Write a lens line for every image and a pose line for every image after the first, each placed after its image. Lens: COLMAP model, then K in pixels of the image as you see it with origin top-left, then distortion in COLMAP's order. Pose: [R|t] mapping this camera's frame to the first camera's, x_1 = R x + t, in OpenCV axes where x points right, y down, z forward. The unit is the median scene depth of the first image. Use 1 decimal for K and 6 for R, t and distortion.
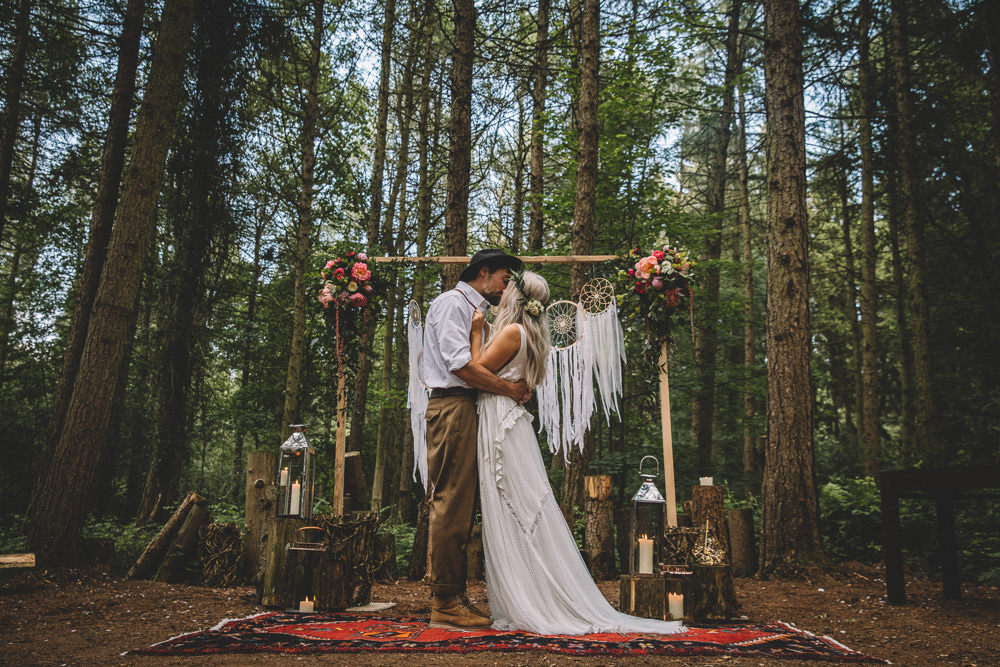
lens RADIAL K [[887.1, 0, 495.3], [0, 887.1, 339.3], [0, 0, 1]] dist [-0.051840, 0.018881]
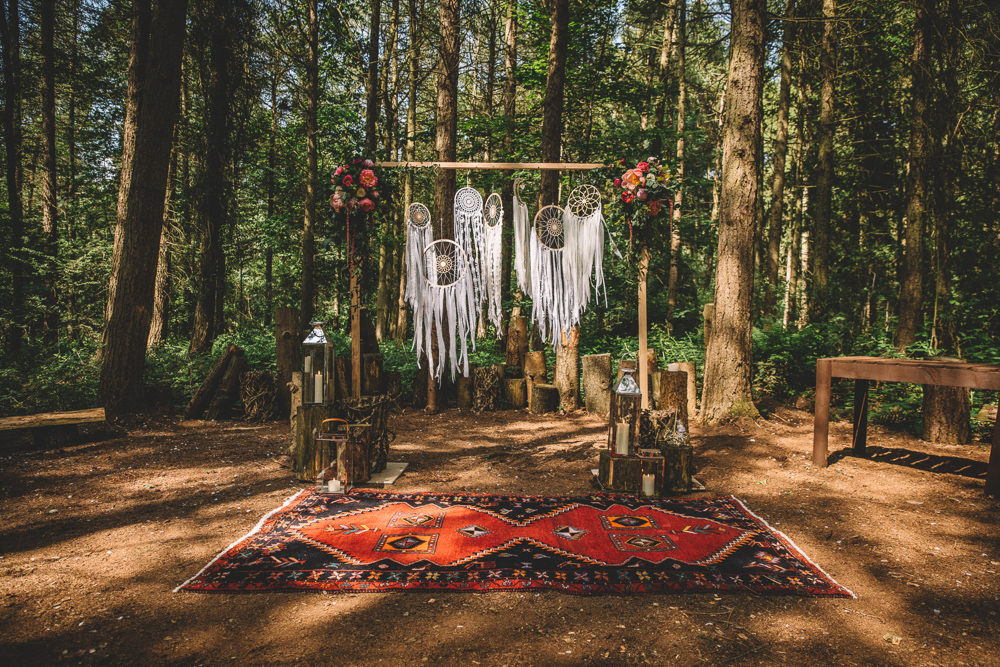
lens RADIAL K [[684.8, 0, 499.3], [0, 684.8, 344.2], [0, 0, 1]] dist [-0.080421, 0.008328]
pose [[0.999062, -0.004006, 0.043124, -0.021776], [-0.007048, 0.967401, 0.253151, -0.069815], [-0.042732, -0.253217, 0.966465, 0.108144]]
